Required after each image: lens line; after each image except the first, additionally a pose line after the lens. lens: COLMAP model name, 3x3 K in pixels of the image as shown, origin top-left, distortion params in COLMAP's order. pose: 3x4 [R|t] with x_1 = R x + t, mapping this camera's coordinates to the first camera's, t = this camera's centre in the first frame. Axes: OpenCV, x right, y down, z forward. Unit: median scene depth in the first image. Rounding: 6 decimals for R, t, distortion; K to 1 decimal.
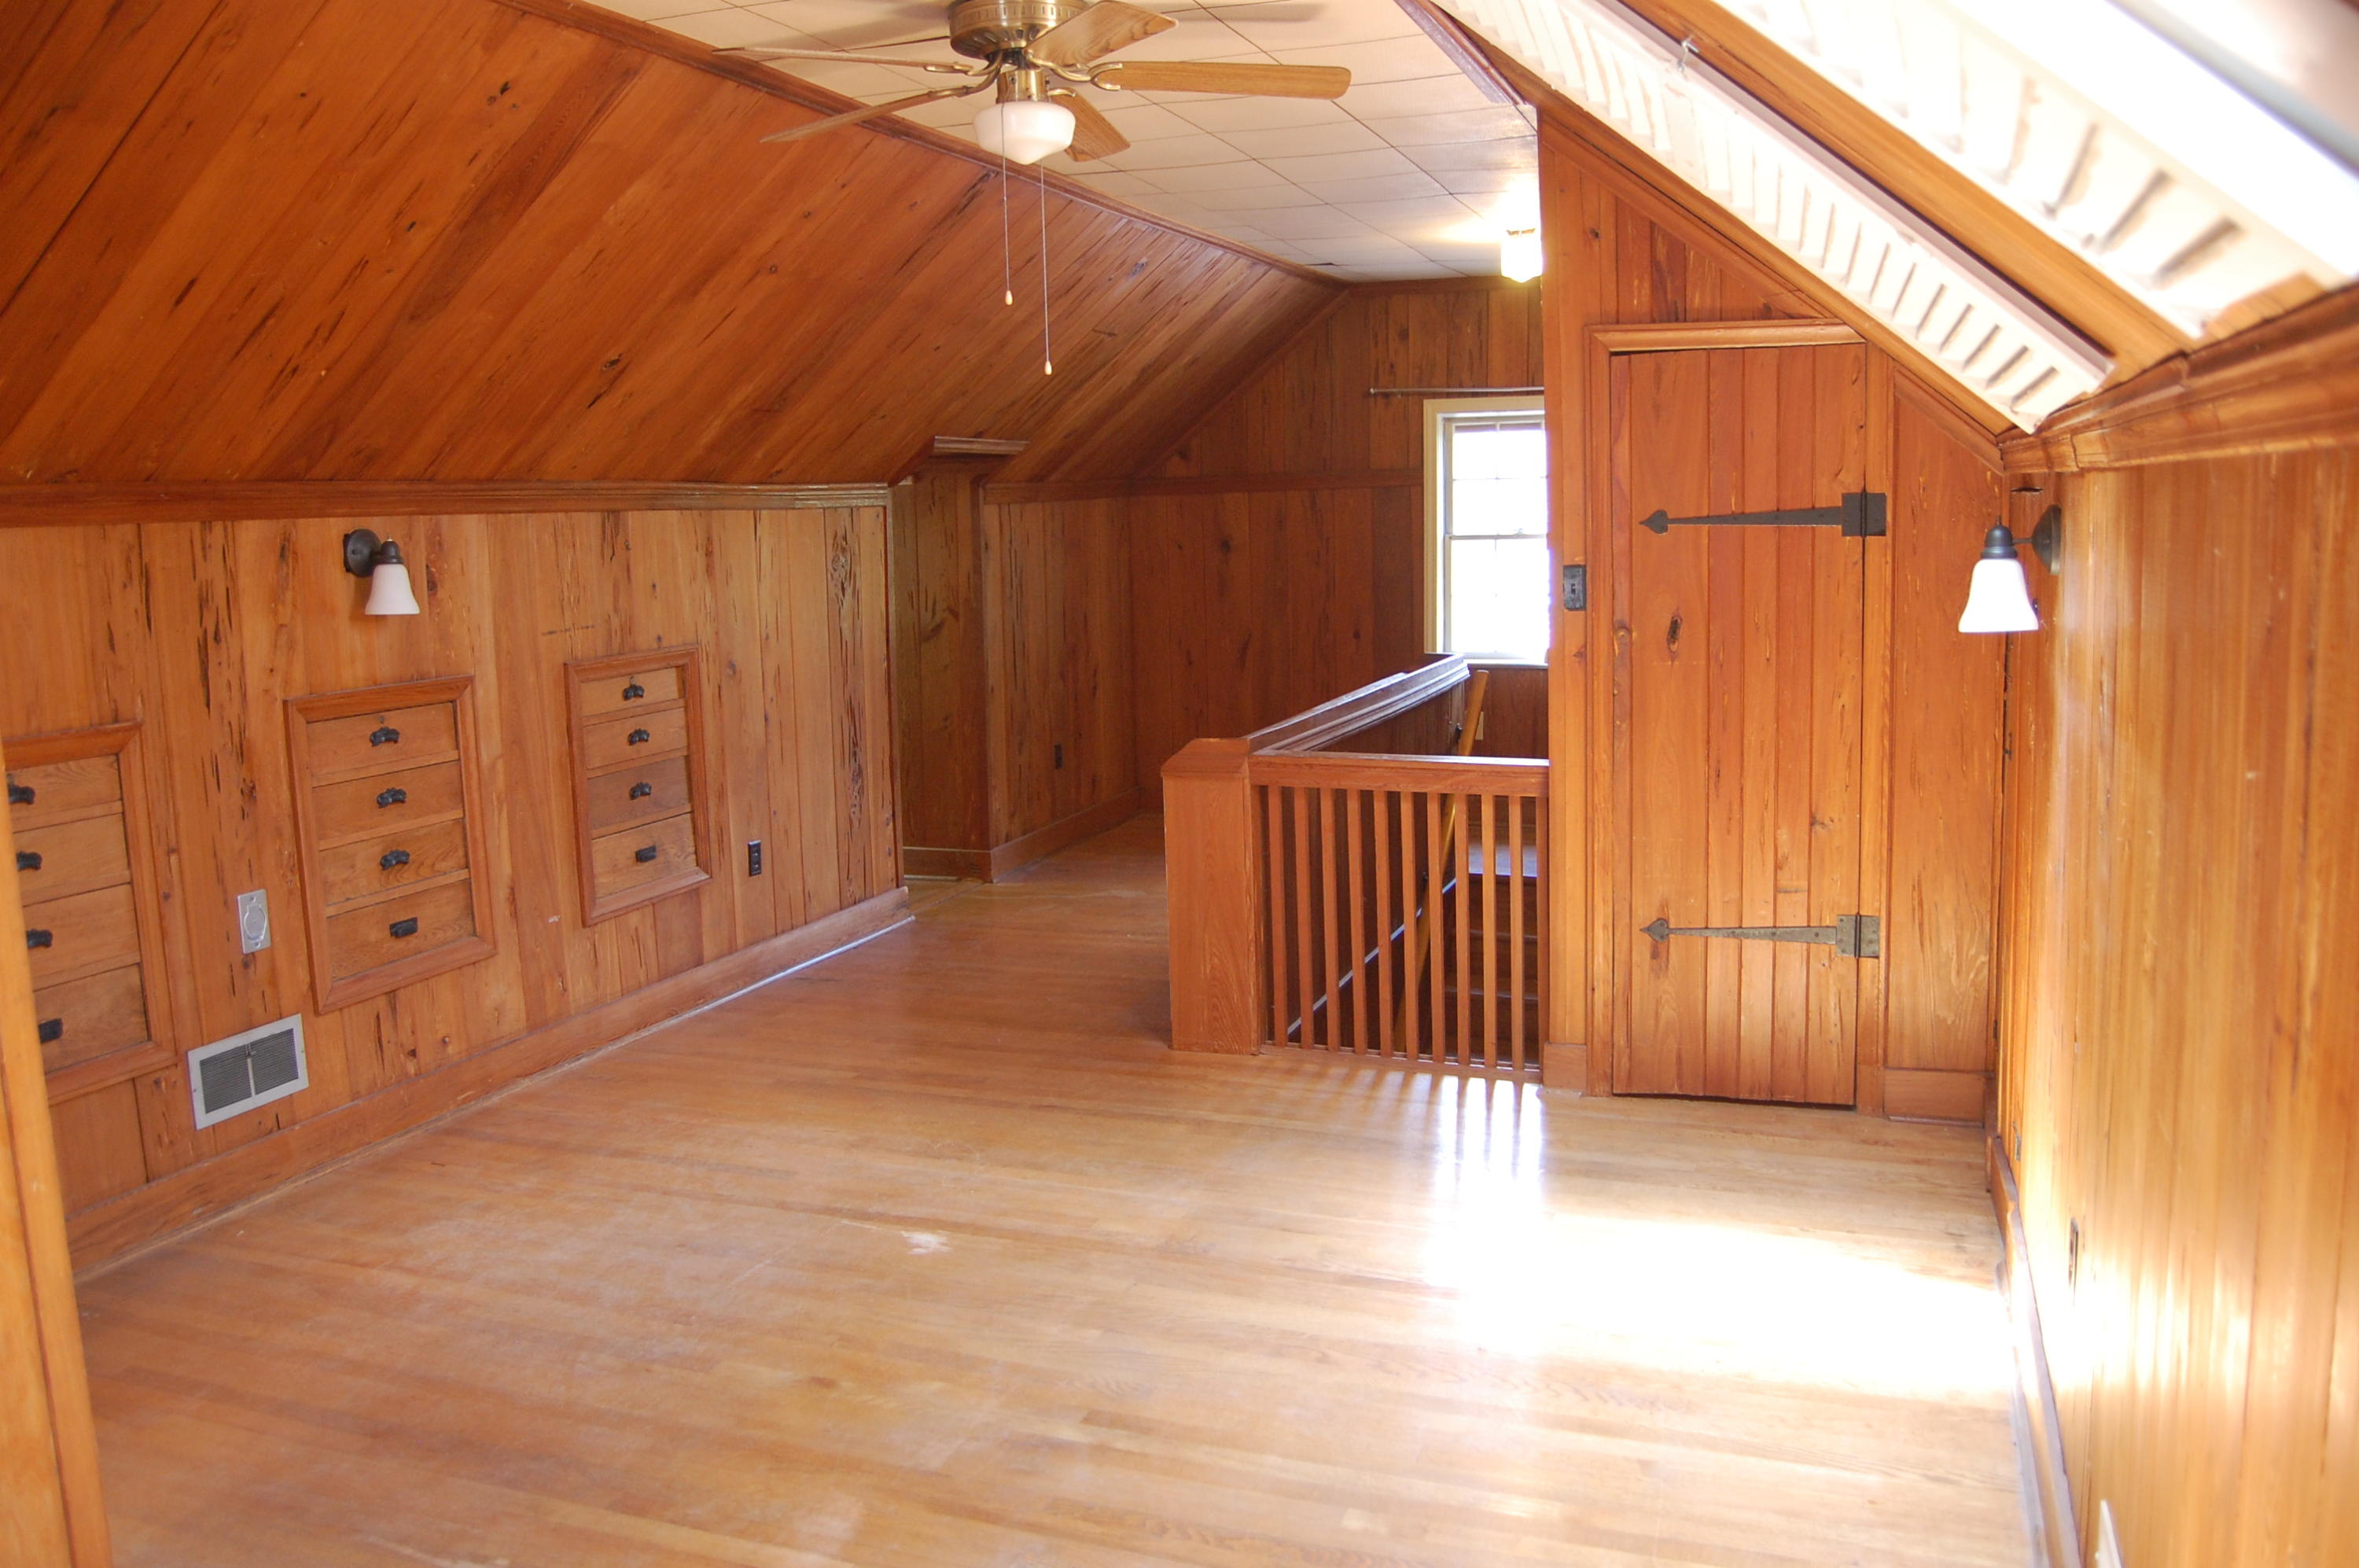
lens RADIAL K [[1857.3, 0, 1188.4], [0, 1857.3, 774.8], [0, 0, 1]] dist [-0.094891, 0.035170]
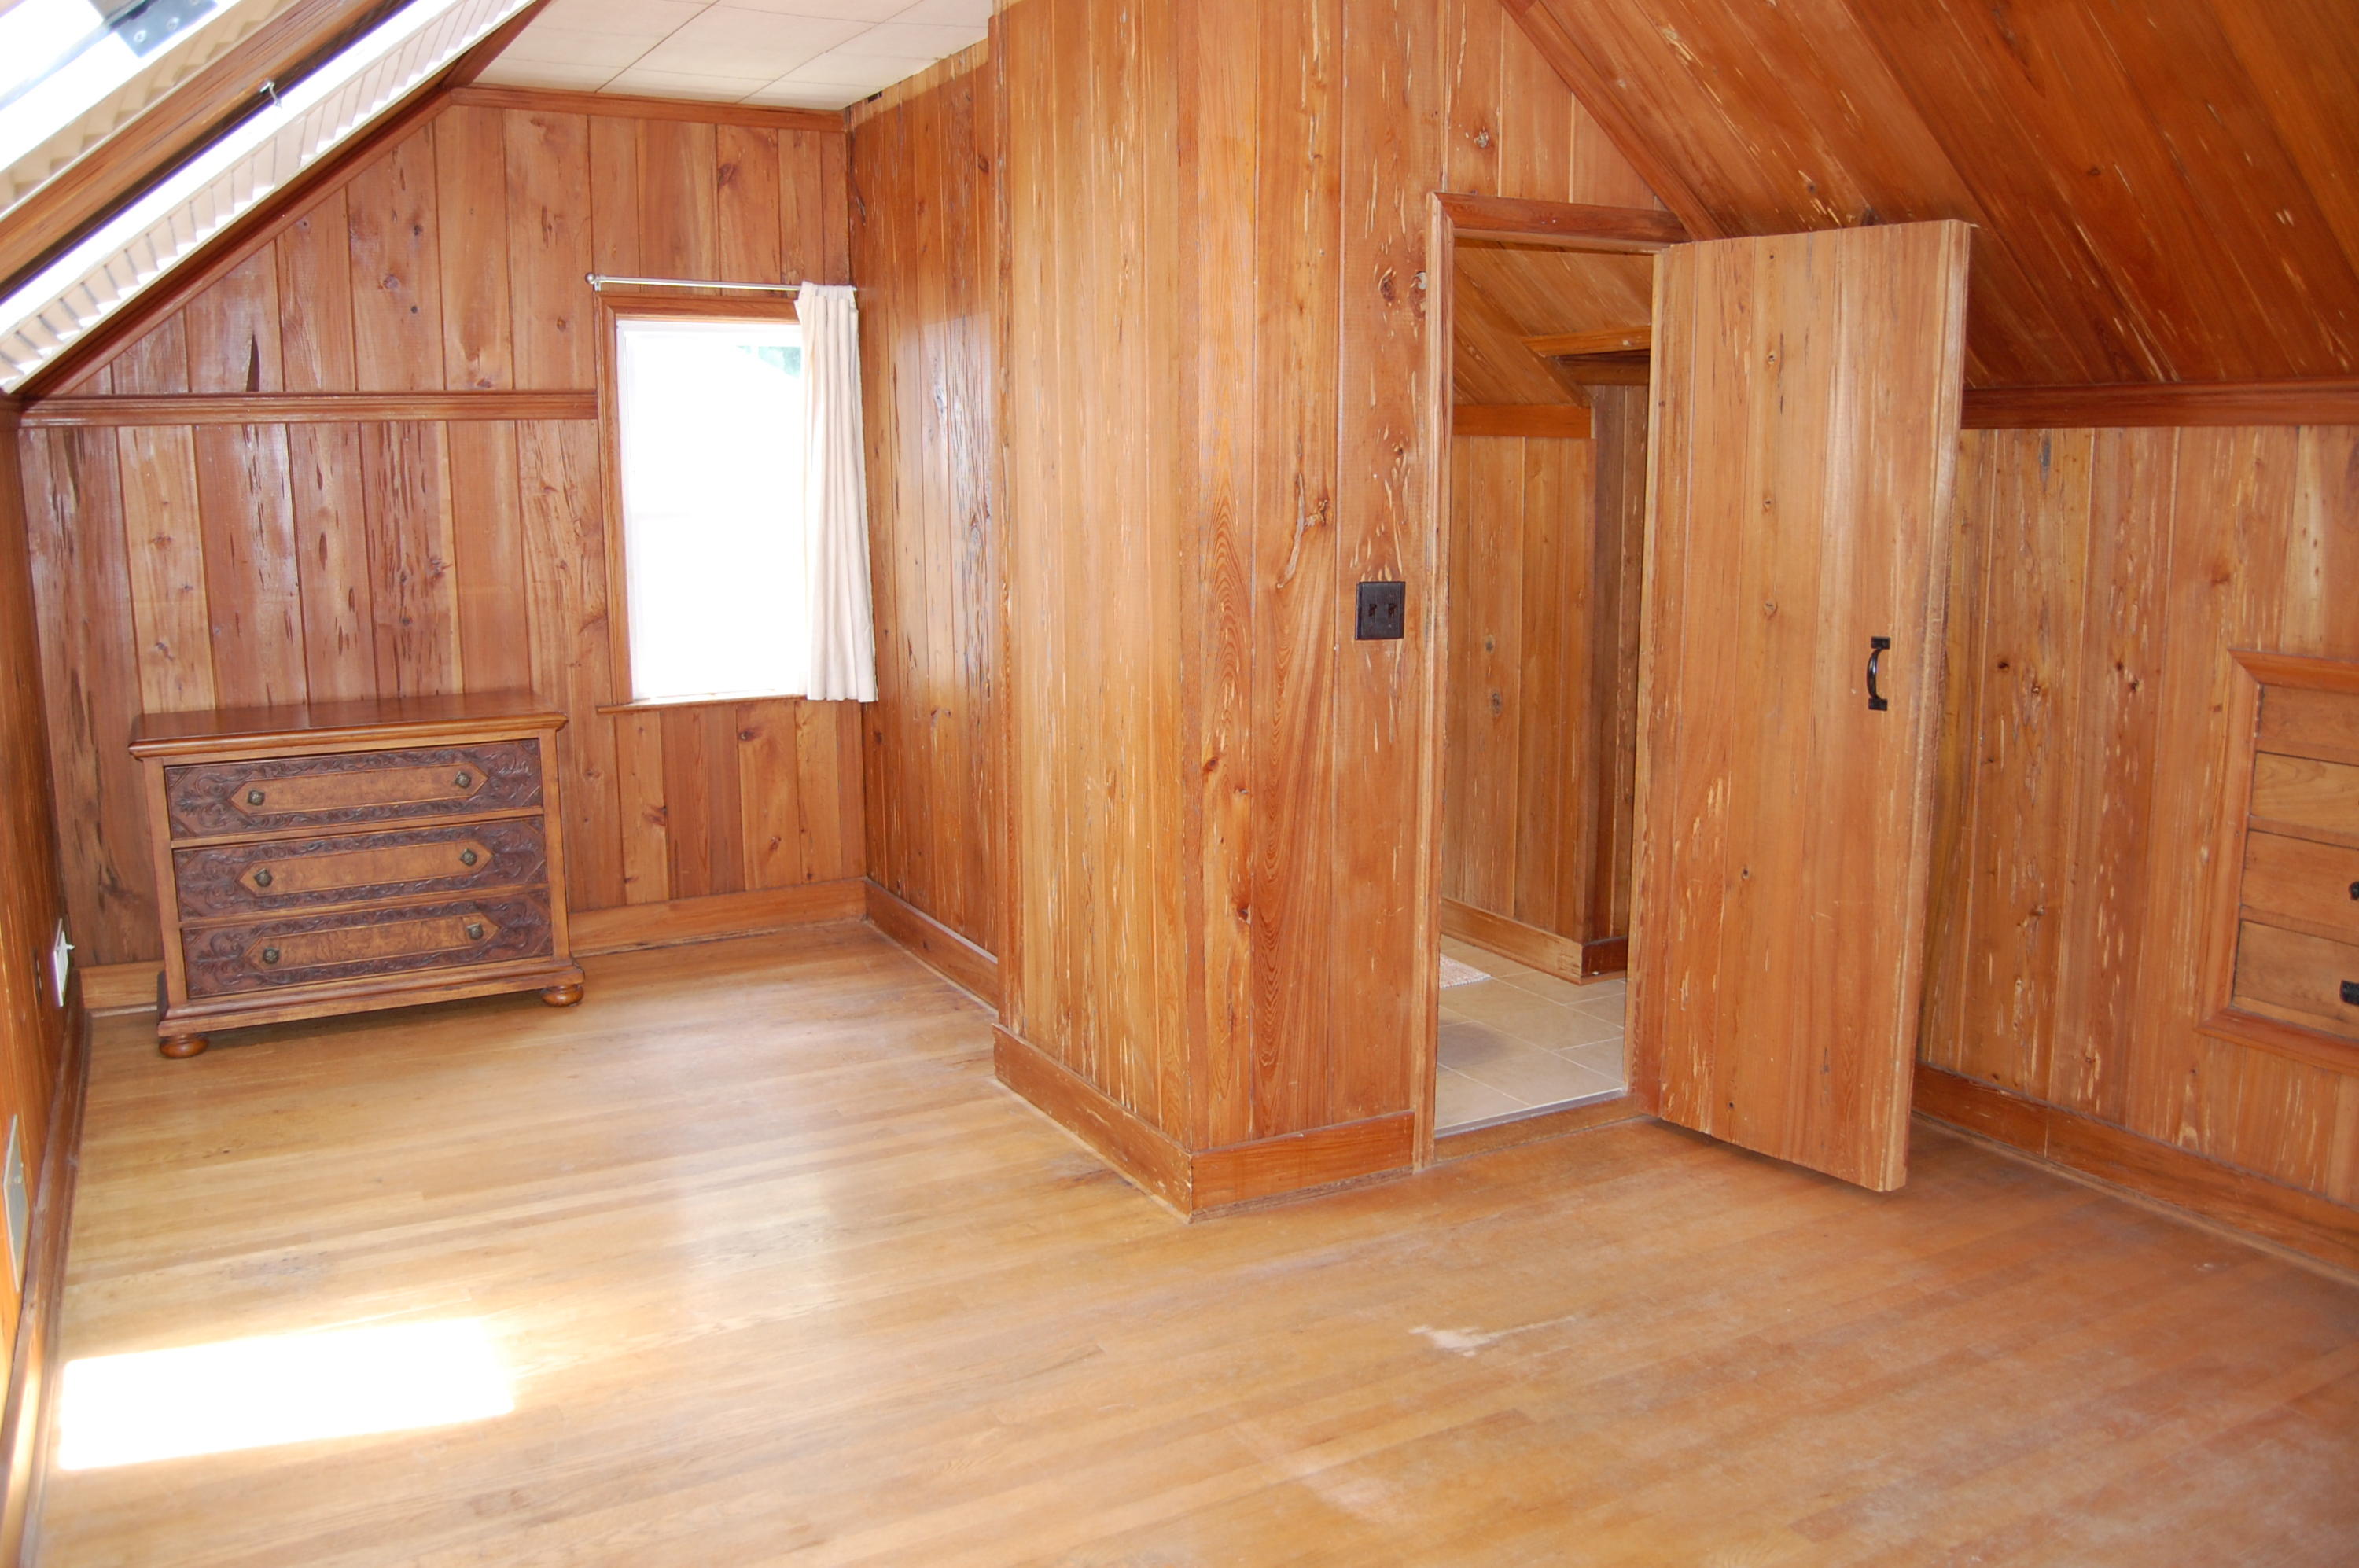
lens RADIAL K [[1857.3, 0, 1187.5], [0, 1857.3, 766.3], [0, 0, 1]] dist [-0.094891, 0.035170]
pose [[-0.653779, 0.150775, -0.741512, 0.361163], [-0.099781, 0.954212, 0.281999, -0.146867], [0.750078, 0.258353, -0.608800, 1.011154]]
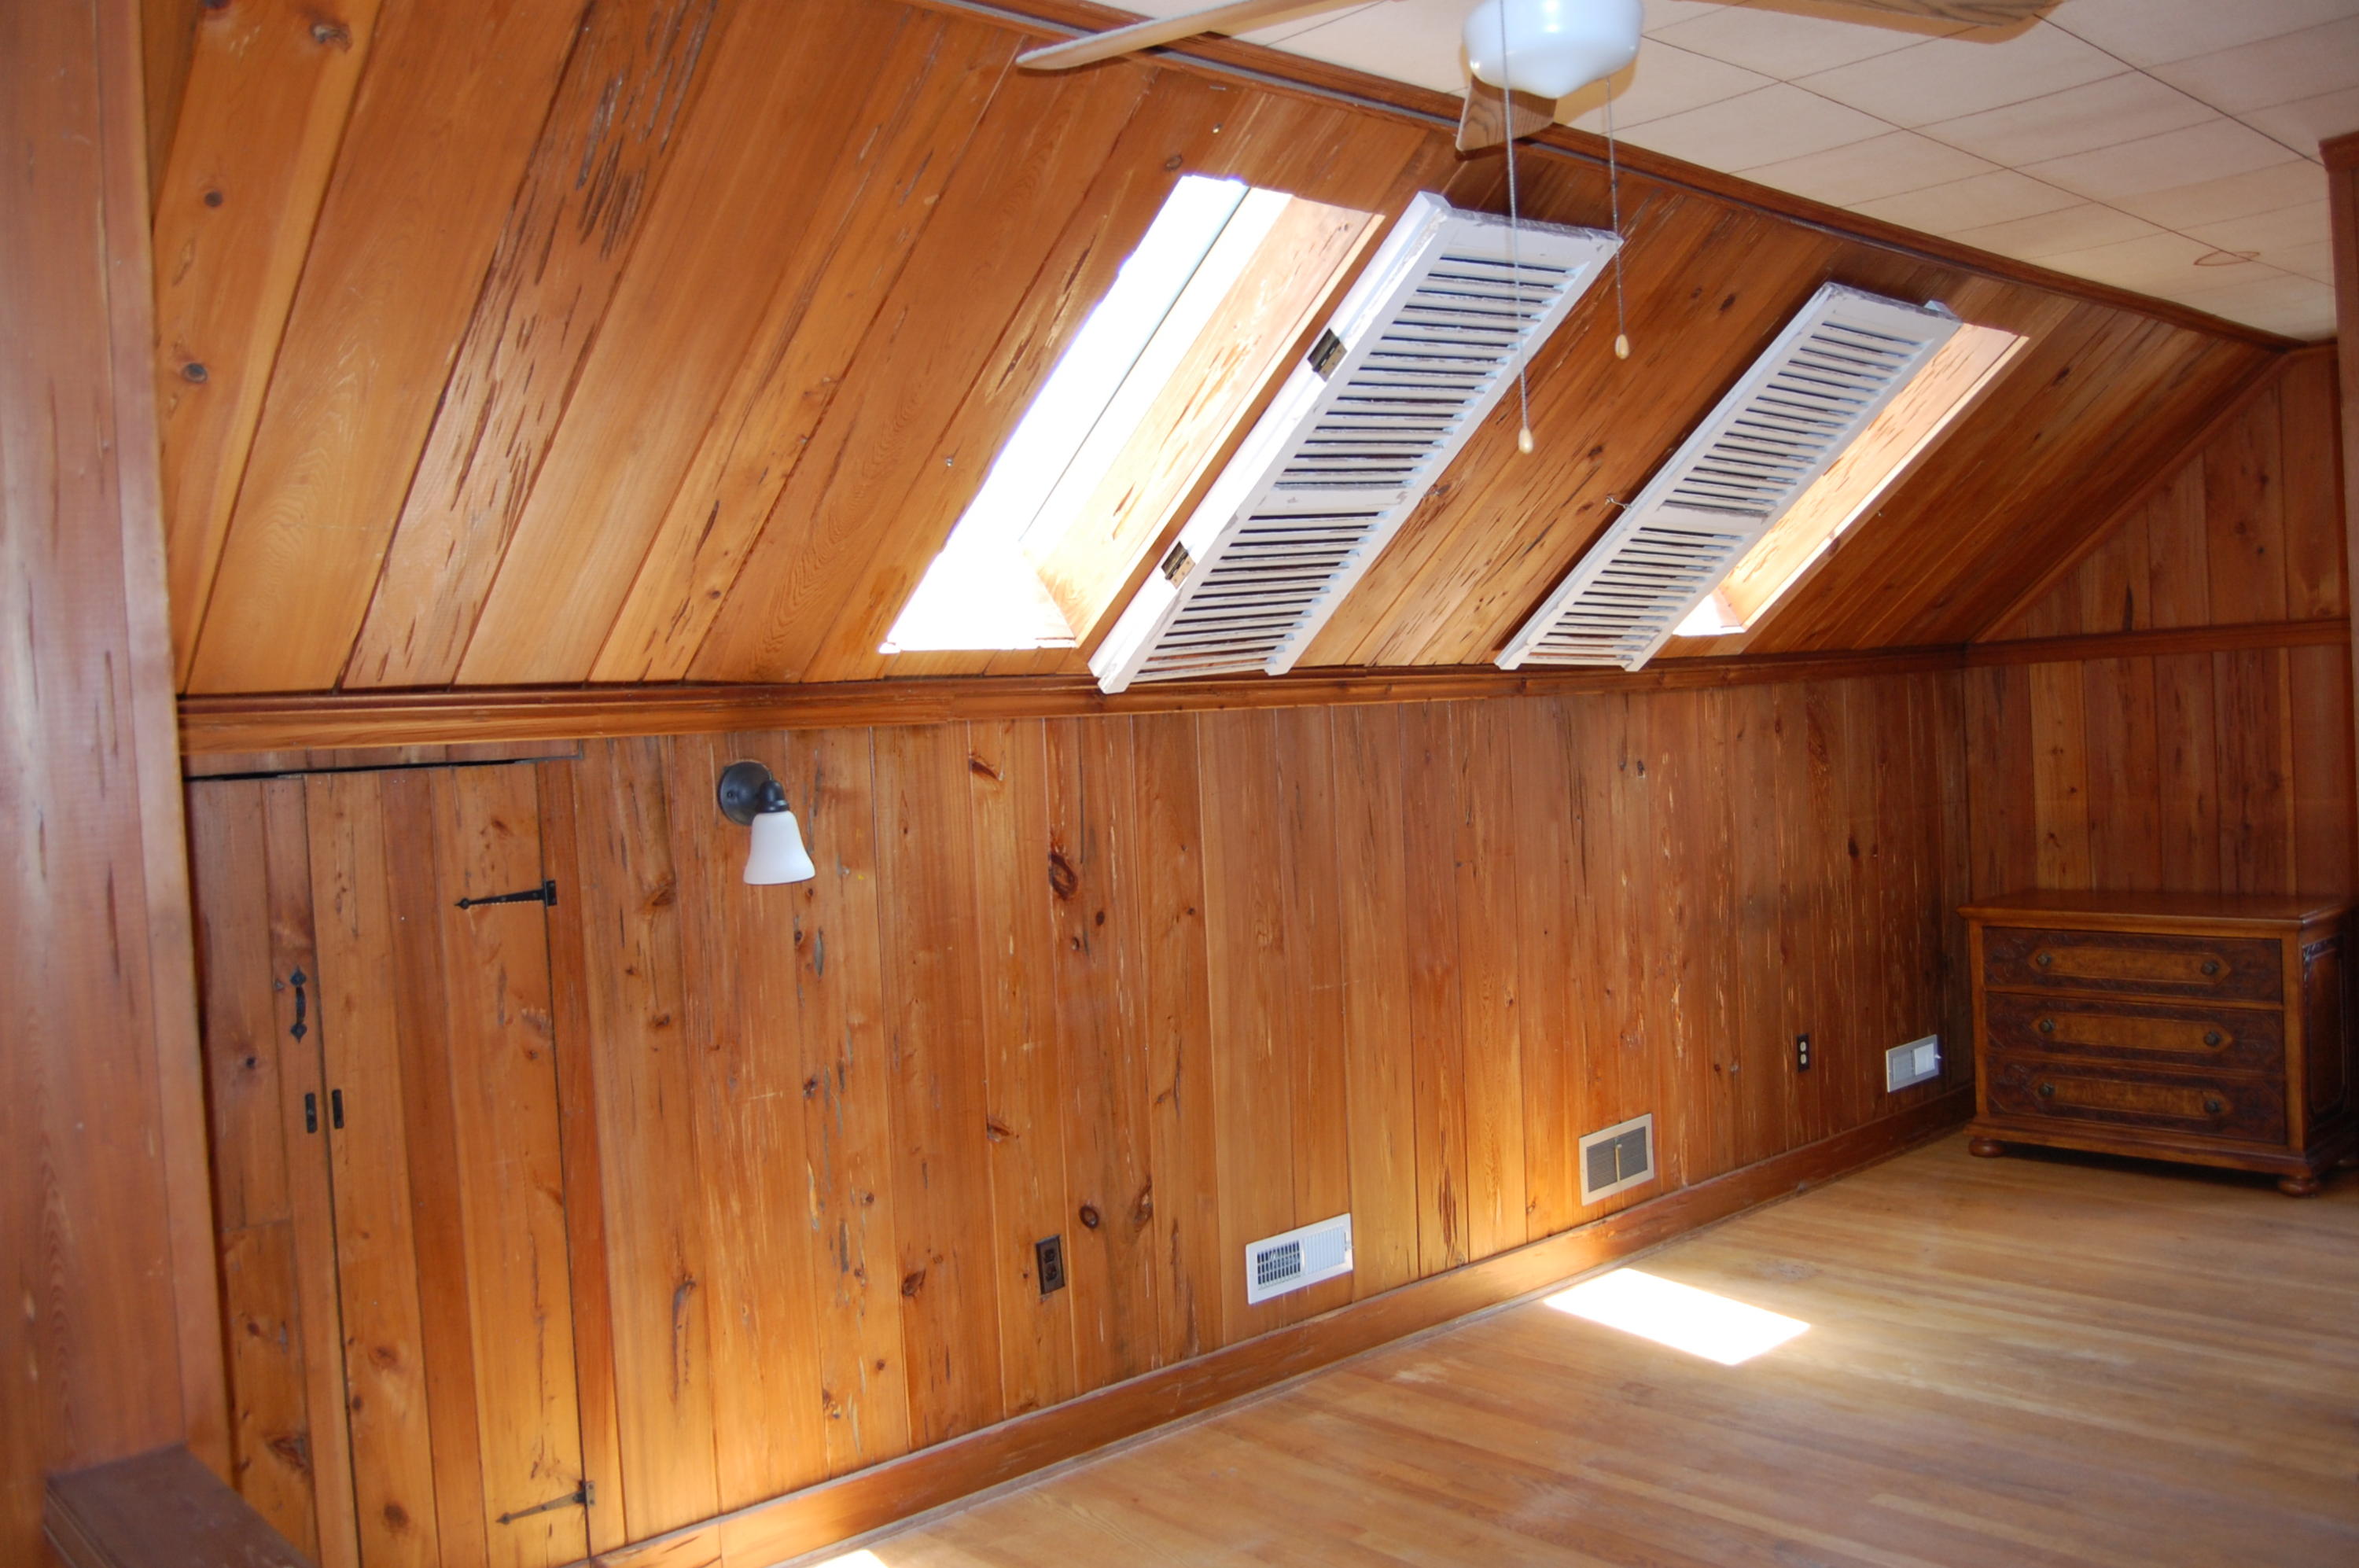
lens RADIAL K [[1954.5, 0, 1183.8], [0, 1954.5, 775.8], [0, 0, 1]] dist [-0.074500, 0.011670]
pose [[-0.882259, 0.051458, 0.467944, -0.246307], [0.136393, 0.979315, 0.149463, -0.206979], [-0.450574, 0.195689, -0.871028, 1.485716]]
